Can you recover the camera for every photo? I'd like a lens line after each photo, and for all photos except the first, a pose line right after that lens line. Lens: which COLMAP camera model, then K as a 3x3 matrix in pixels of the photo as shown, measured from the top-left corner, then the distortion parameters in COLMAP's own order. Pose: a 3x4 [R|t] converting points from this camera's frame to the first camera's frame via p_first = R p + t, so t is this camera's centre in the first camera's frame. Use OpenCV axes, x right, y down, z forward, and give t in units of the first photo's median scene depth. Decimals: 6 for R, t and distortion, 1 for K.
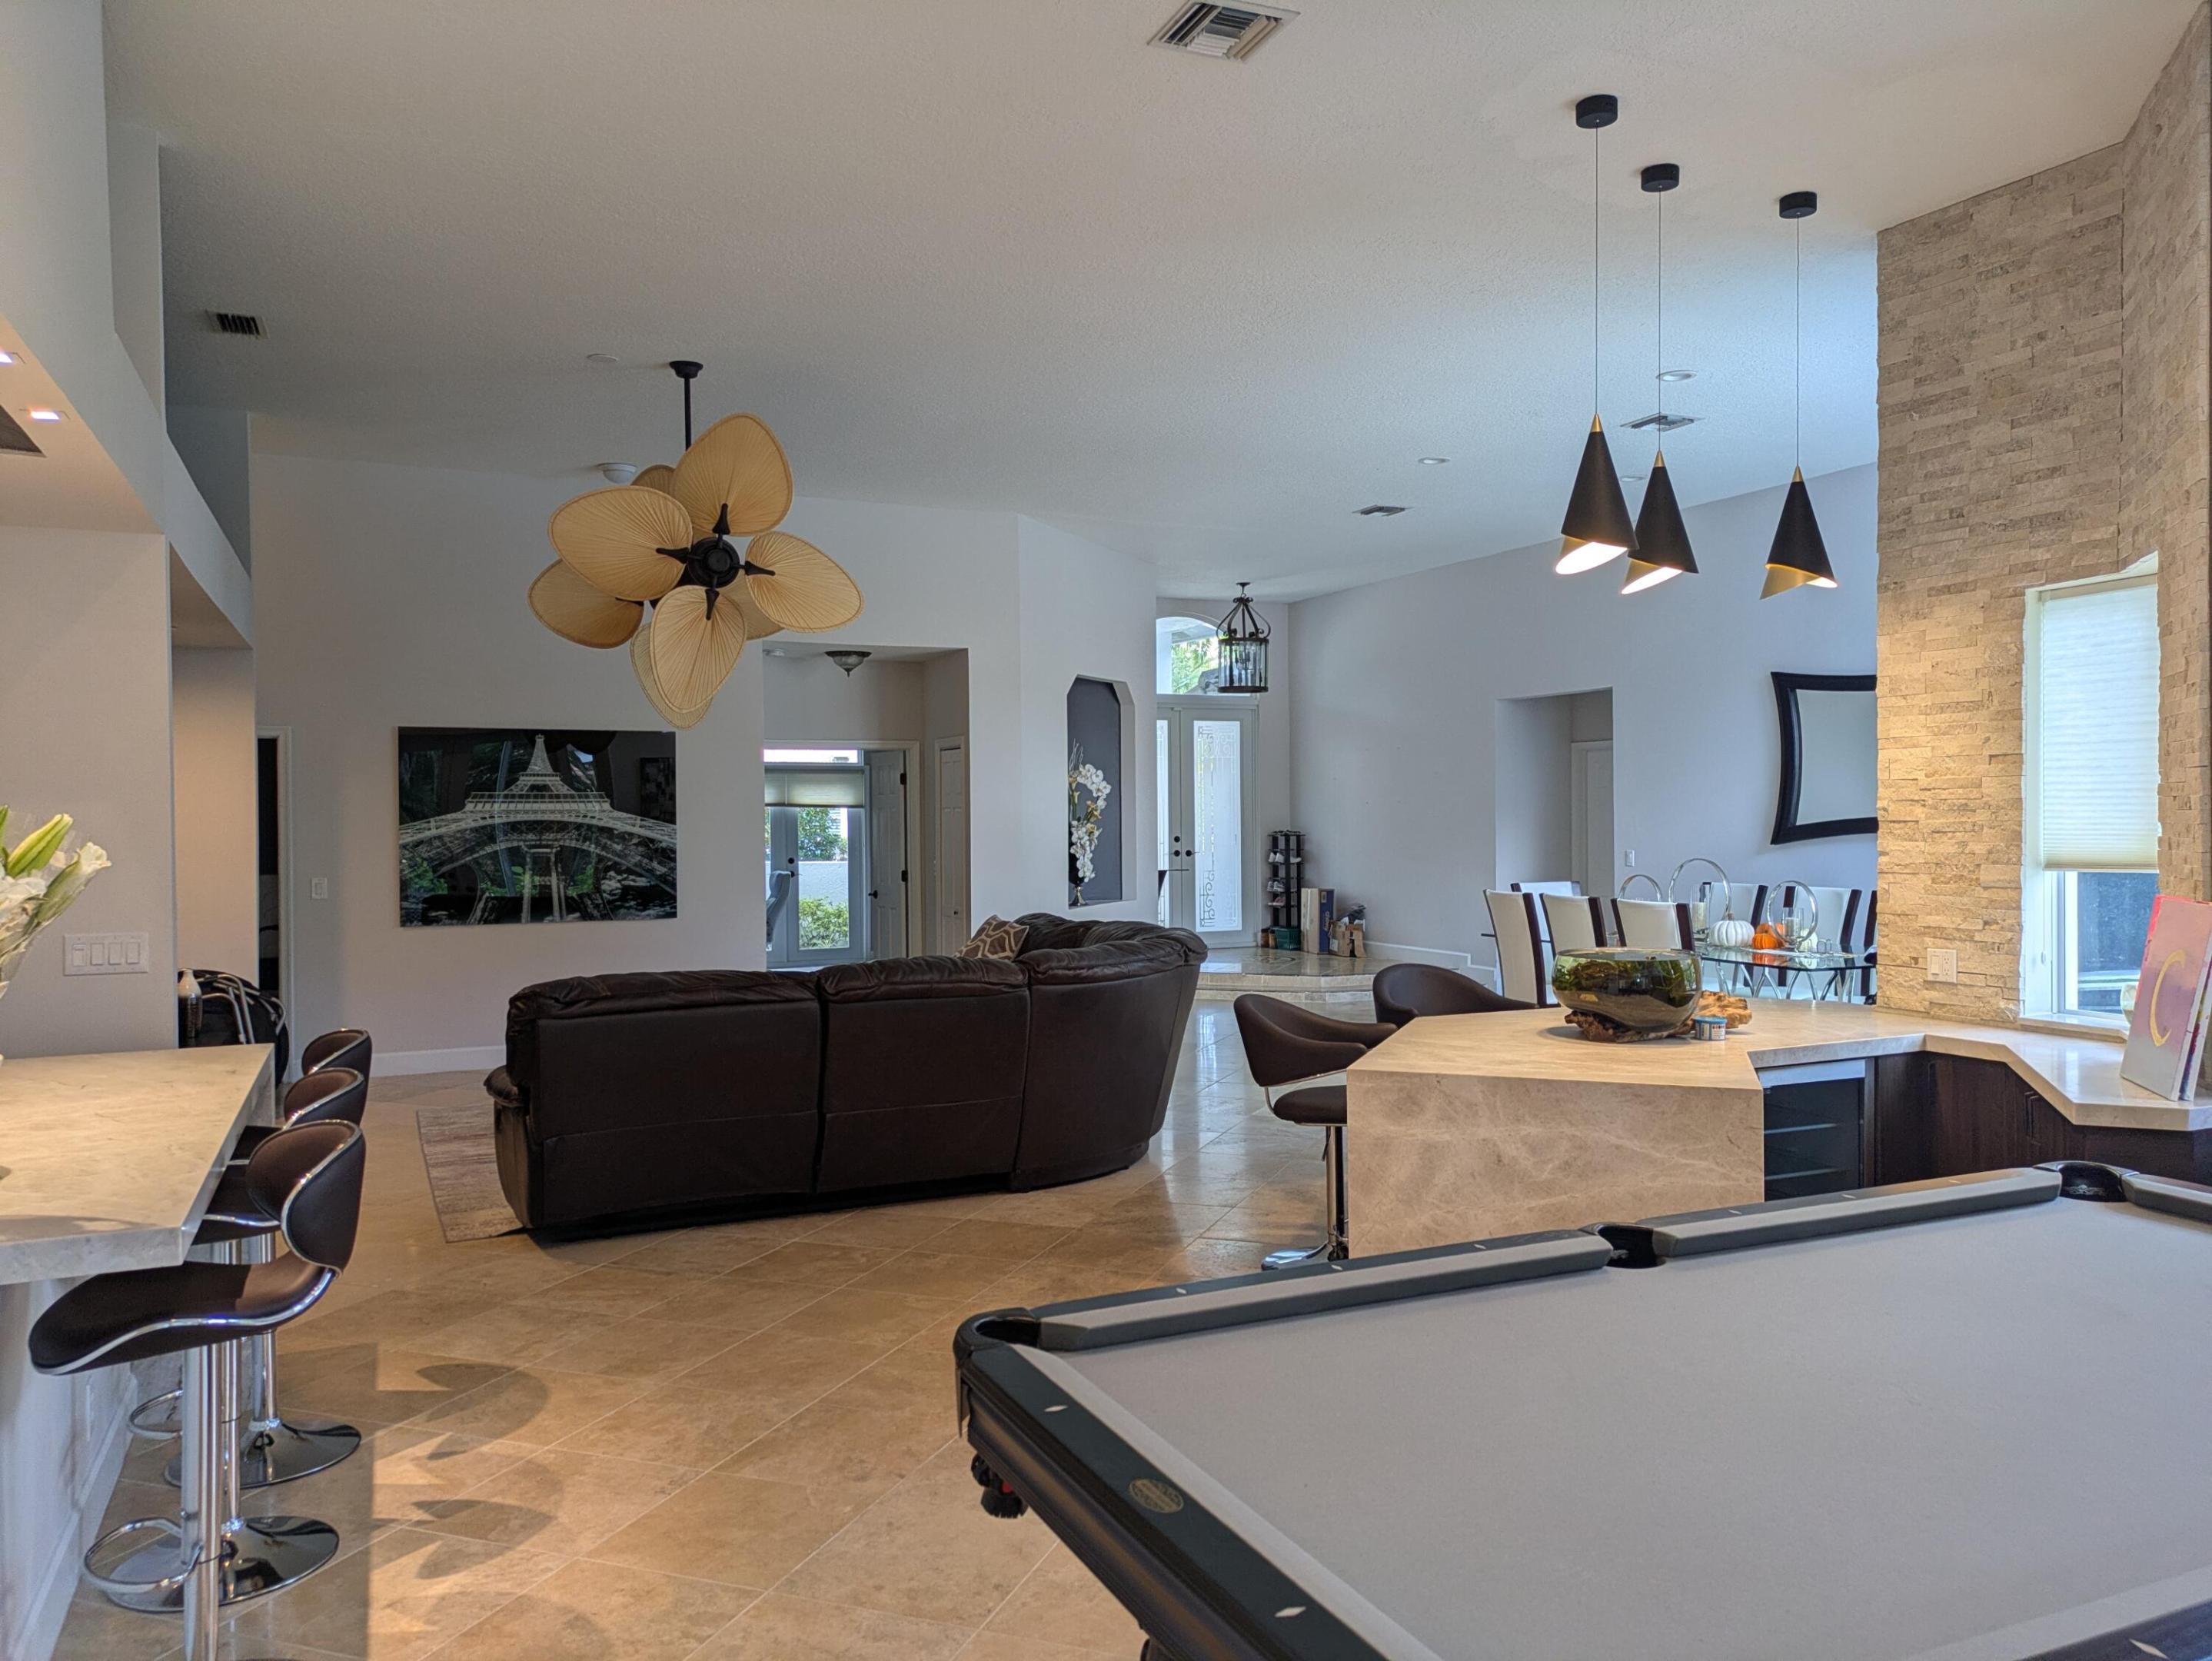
lens RADIAL K [[1628.2, 0, 1122.9], [0, 1628.2, 842.1], [0, 0, 1]] dist [0.061043, -0.050189]
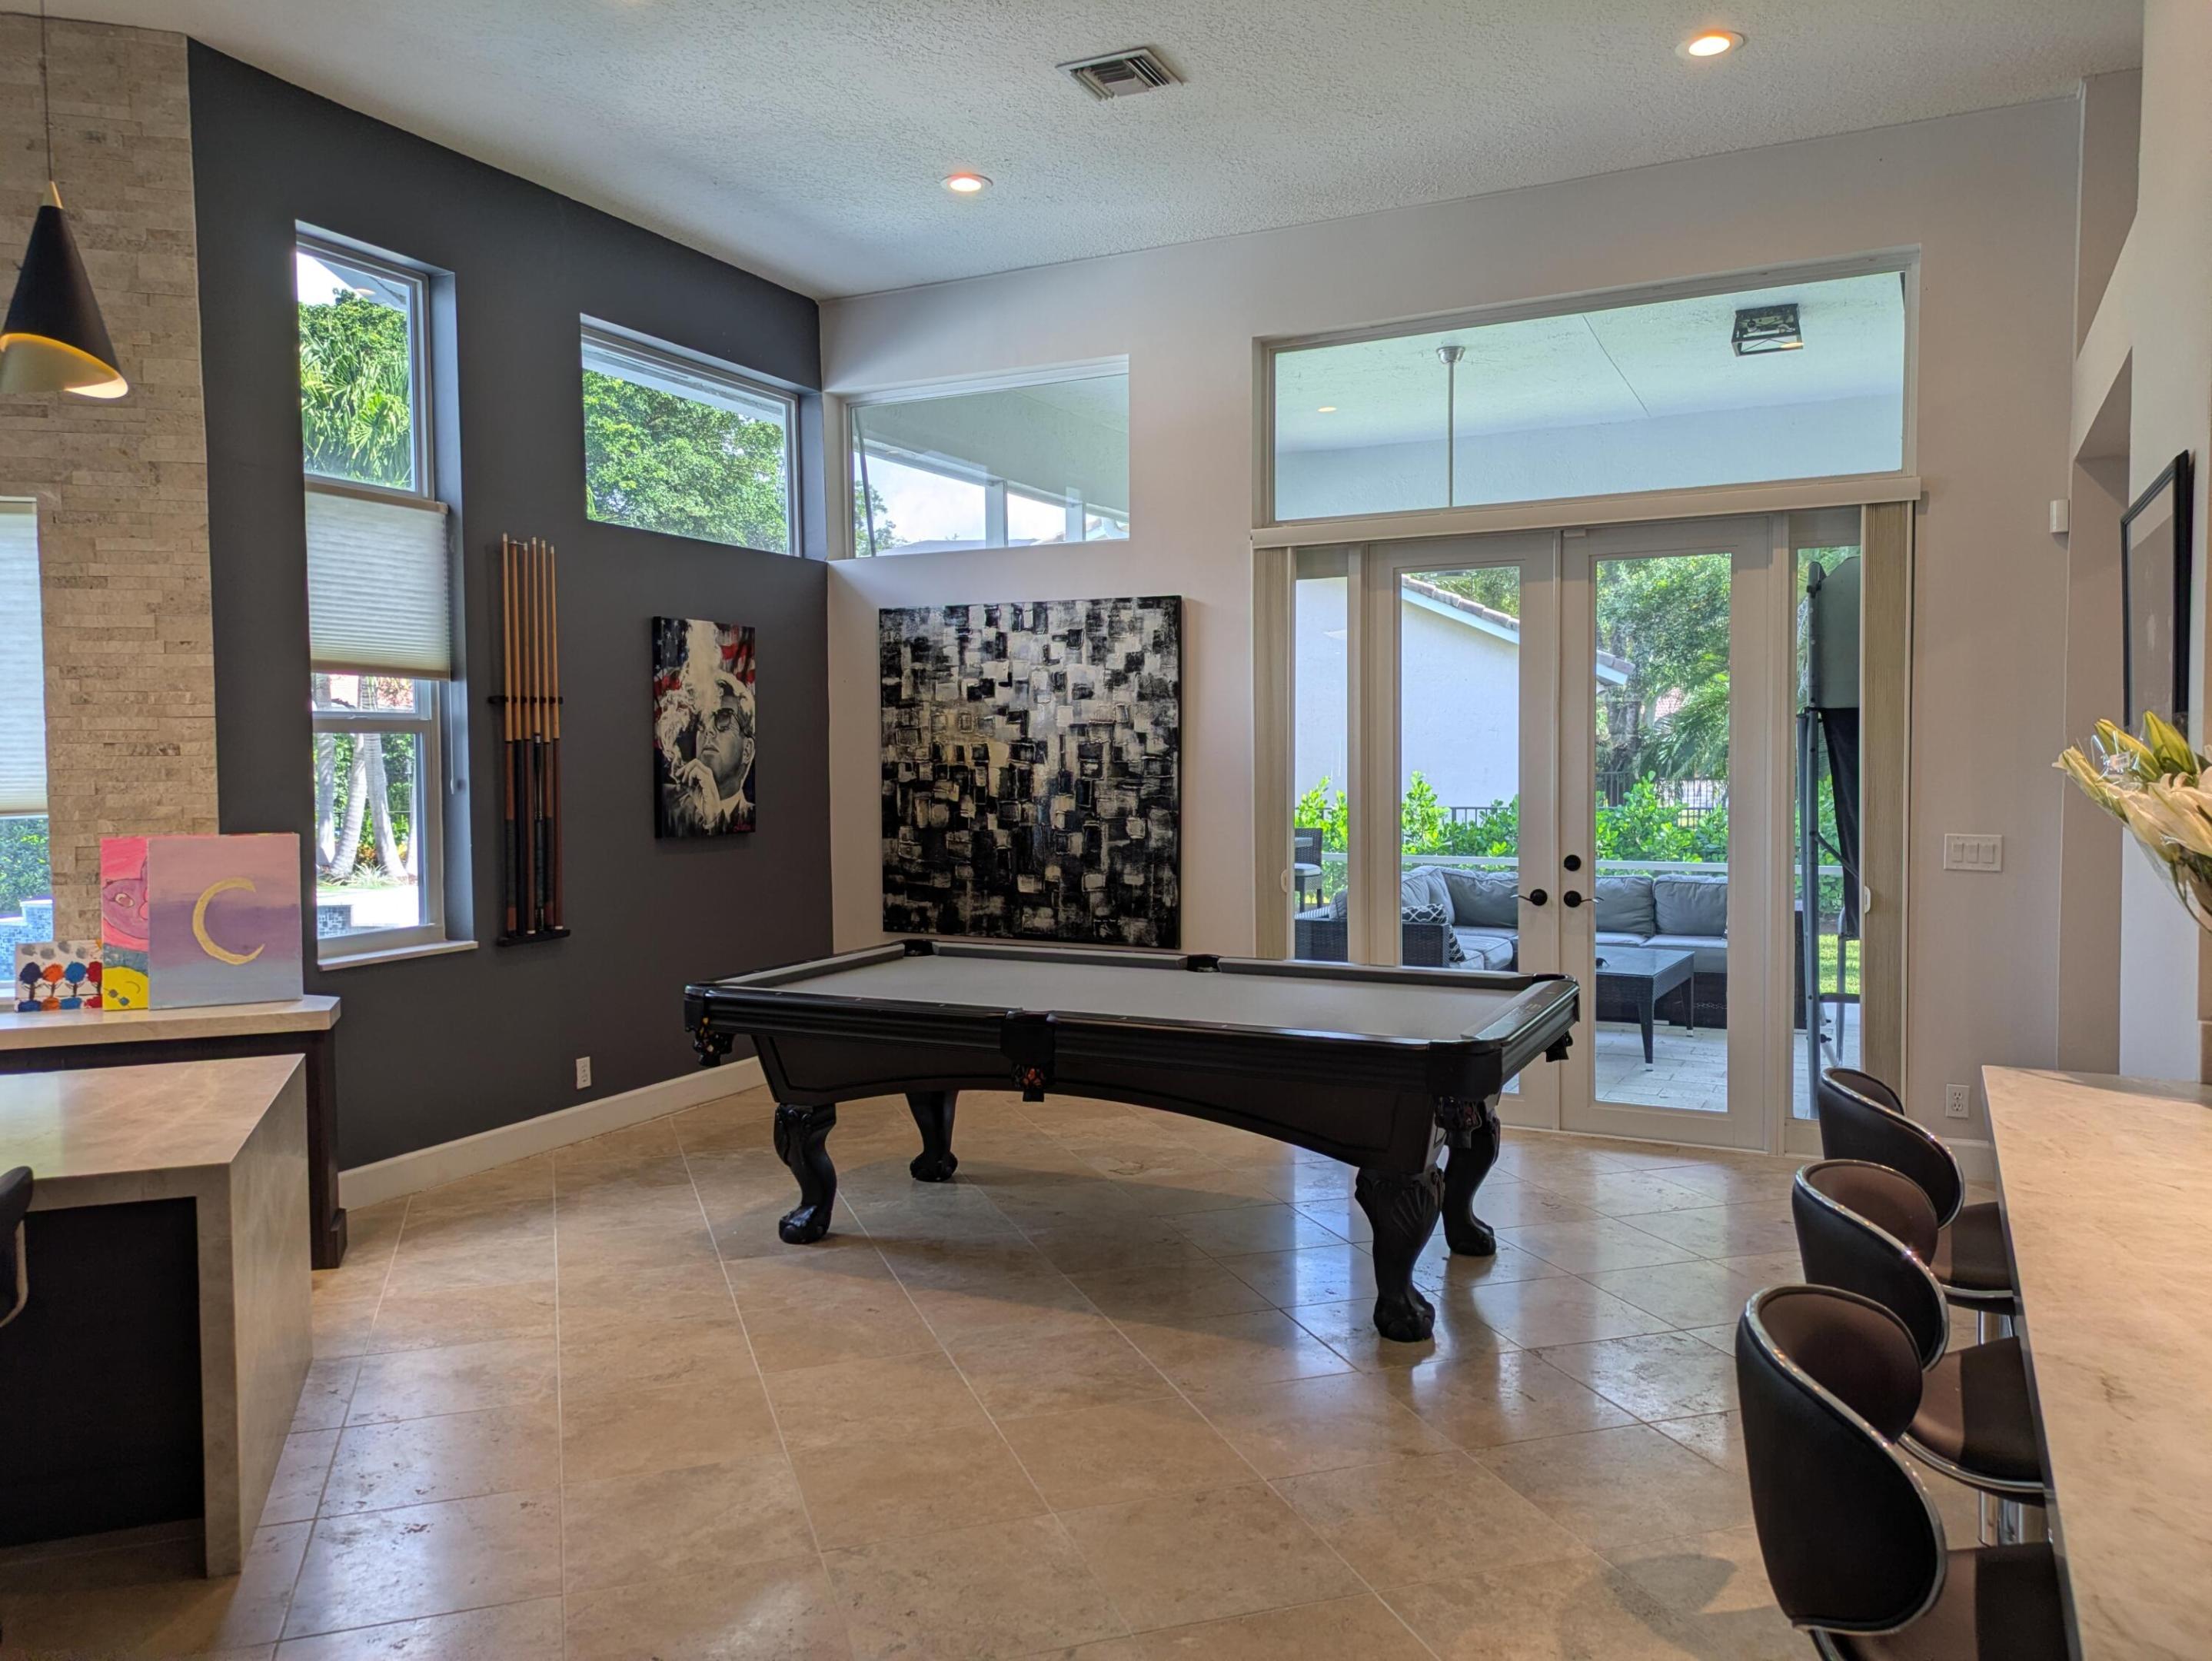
lens RADIAL K [[1628.2, 0, 1063.3], [0, 1628.2, 821.7], [0, 0, 1]] dist [0.061043, -0.050189]
pose [[-0.621543, -0.020801, 0.783104, -0.332837], [0.028632, 0.998376, 0.049244, -0.007084], [-0.782857, 0.053029, -0.619938, 0.688134]]
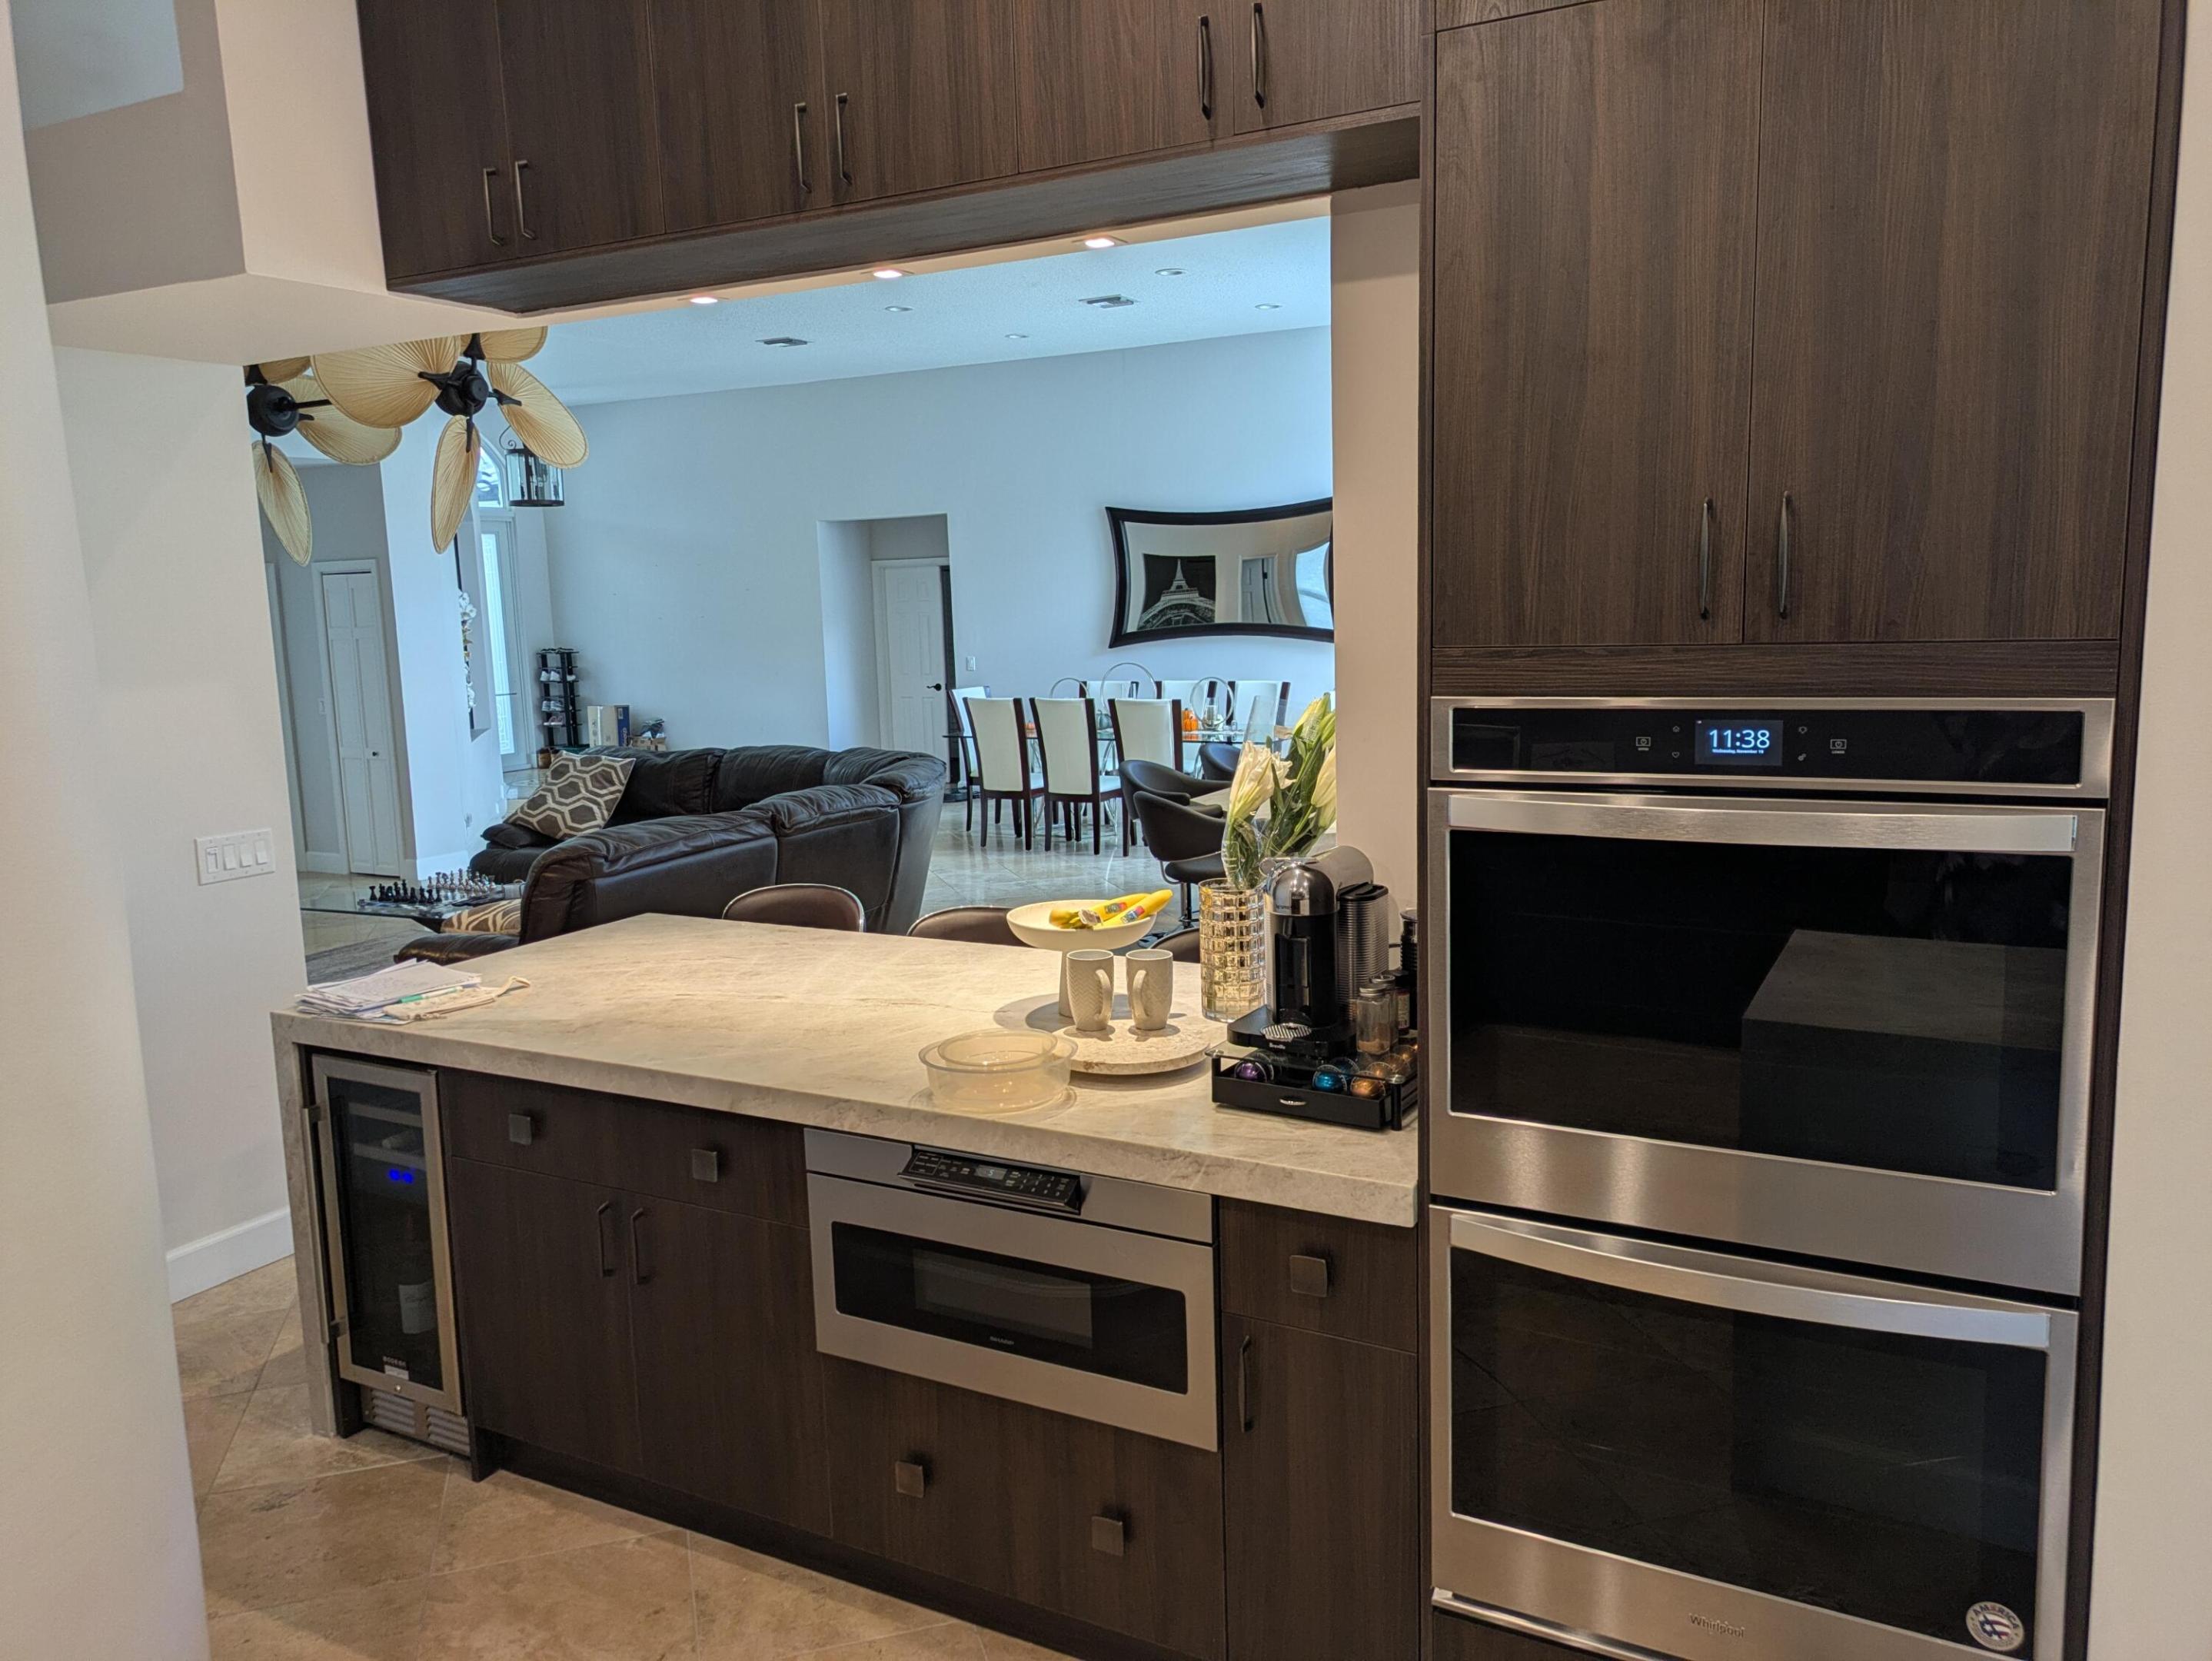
lens RADIAL K [[1628.2, 0, 1090.5], [0, 1628.2, 831.2], [0, 0, 1]] dist [0.061043, -0.050189]
pose [[0.798677, -0.104458, 0.592625, -0.487527], [0.034728, 0.991178, 0.127905, -0.026052], [-0.600758, -0.081574, 0.795258, 0.021003]]
